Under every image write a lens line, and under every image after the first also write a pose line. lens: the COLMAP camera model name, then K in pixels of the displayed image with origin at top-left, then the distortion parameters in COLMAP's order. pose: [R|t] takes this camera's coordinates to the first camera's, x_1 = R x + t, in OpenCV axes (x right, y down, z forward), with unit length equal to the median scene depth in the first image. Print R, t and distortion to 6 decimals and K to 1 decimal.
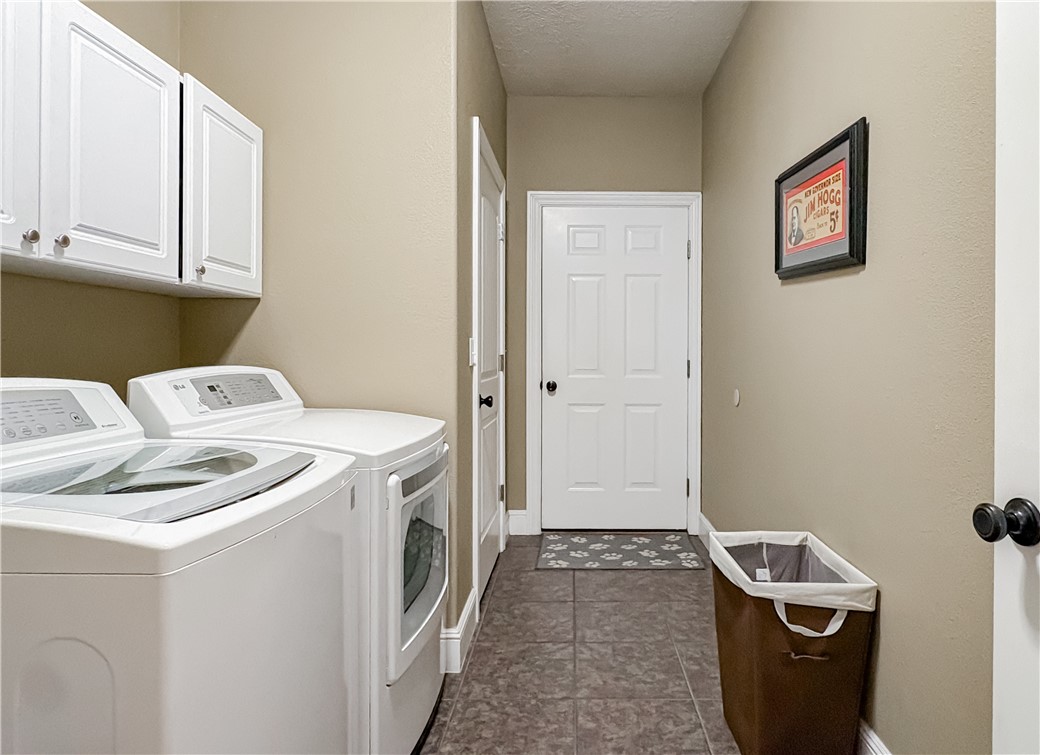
lens RADIAL K [[613.3, 0, 563.9], [0, 613.3, 352.3], [0, 0, 1]] dist [-0.005298, 0.002879]
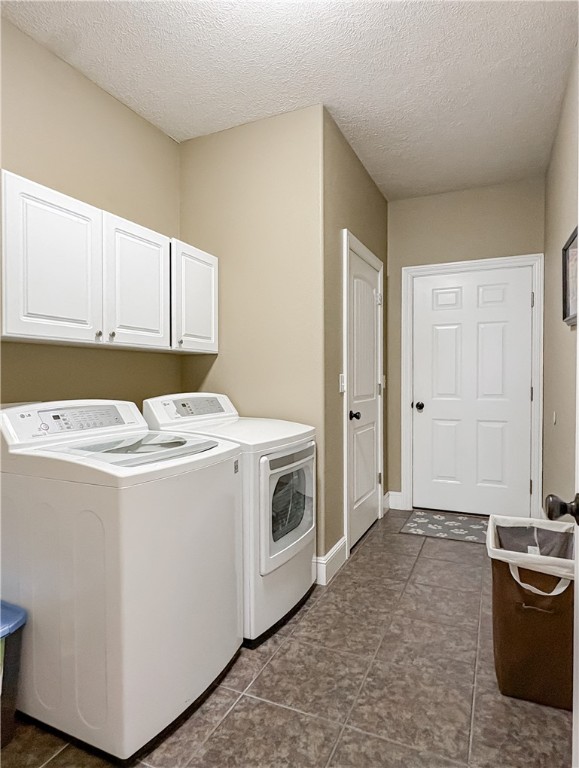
lens RADIAL K [[451.2, 0, 289.6], [0, 451.2, 384.0], [0, 0, 1]] dist [-0.008391, -0.001206]
pose [[0.910737, -0.002713, -0.412977, 0.245845], [0.008161, 0.999901, 0.011430, -0.015989], [0.412905, -0.013780, 0.910670, -0.105018]]
